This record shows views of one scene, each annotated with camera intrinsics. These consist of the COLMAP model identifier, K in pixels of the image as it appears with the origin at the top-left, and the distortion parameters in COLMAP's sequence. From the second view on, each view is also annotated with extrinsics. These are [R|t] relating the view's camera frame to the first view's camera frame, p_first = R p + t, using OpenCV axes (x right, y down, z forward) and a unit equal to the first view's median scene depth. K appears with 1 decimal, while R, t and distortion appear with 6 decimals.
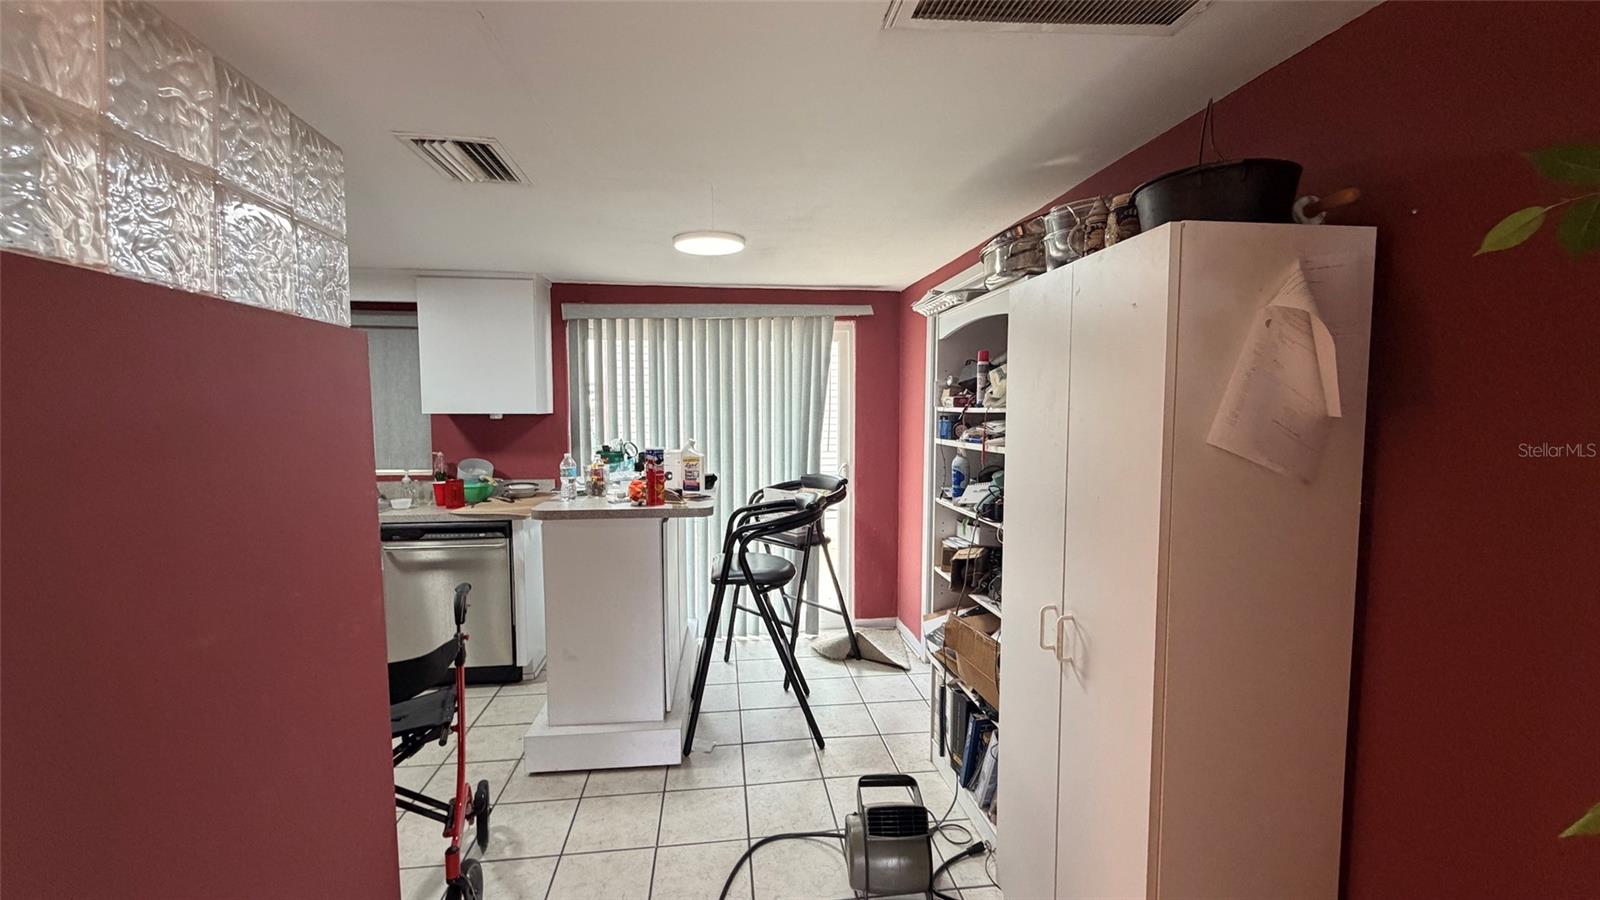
lens RADIAL K [[644.6, 0, 792.7], [0, 644.6, 452.2], [0, 0, 1]] dist [-0.002835, -0.000952]
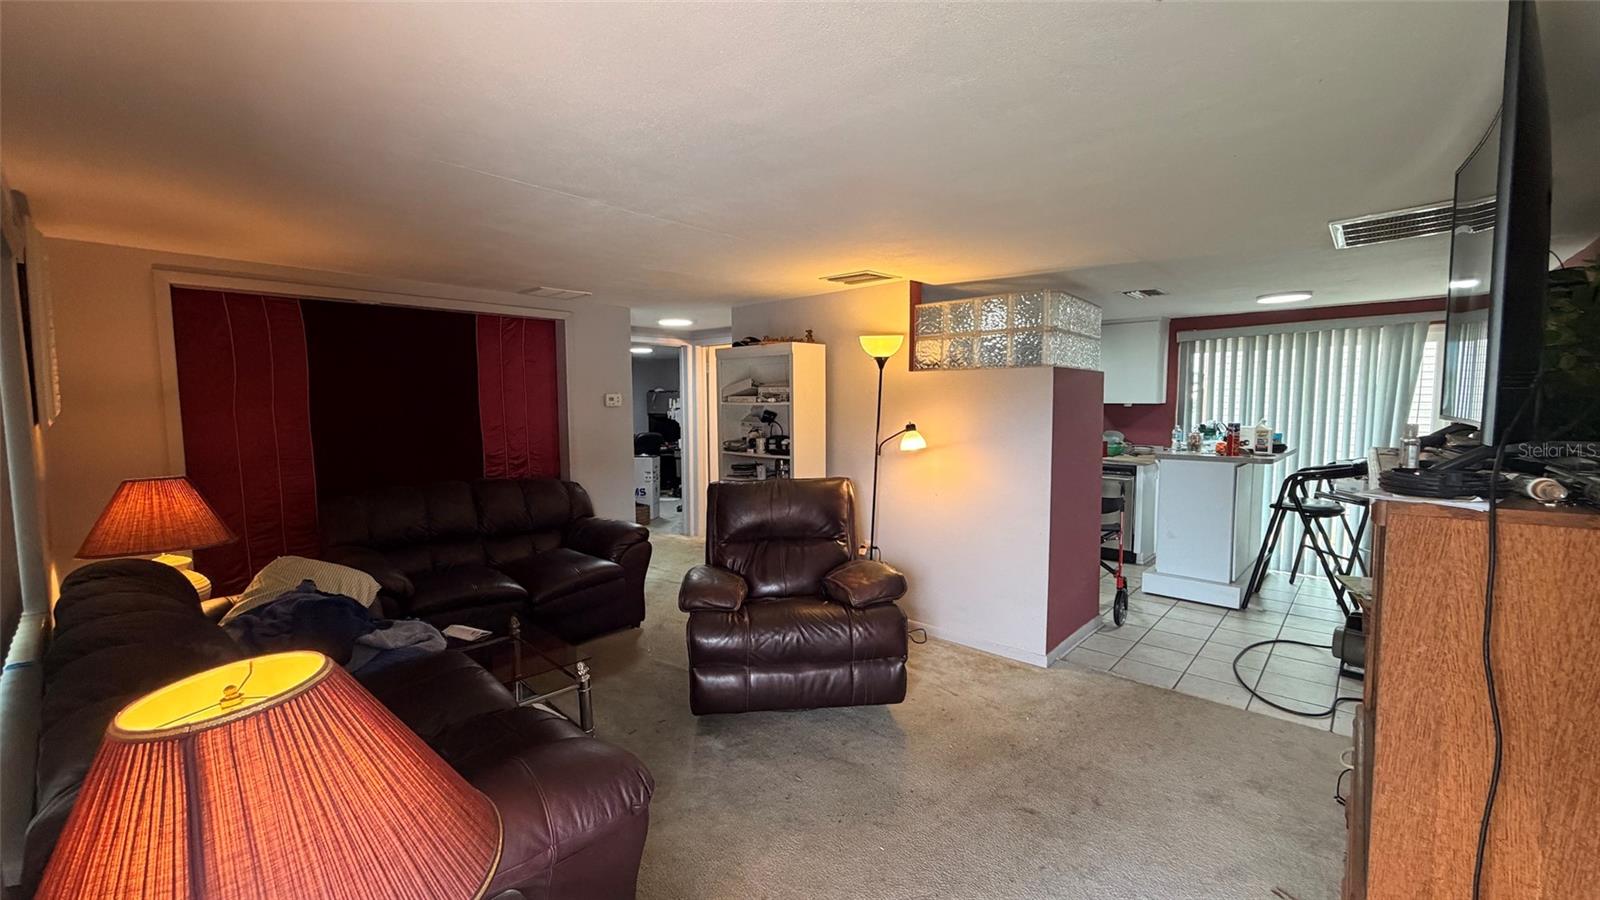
lens RADIAL K [[644.6, 0, 792.7], [0, 644.6, 452.2], [0, 0, 1]] dist [-0.002835, -0.000952]
pose [[0.654766, 0.057063, -0.753674, 0.231792], [-0.047933, 0.998274, 0.033940, 0.051724], [0.754310, 0.013903, 0.656371, -0.748231]]
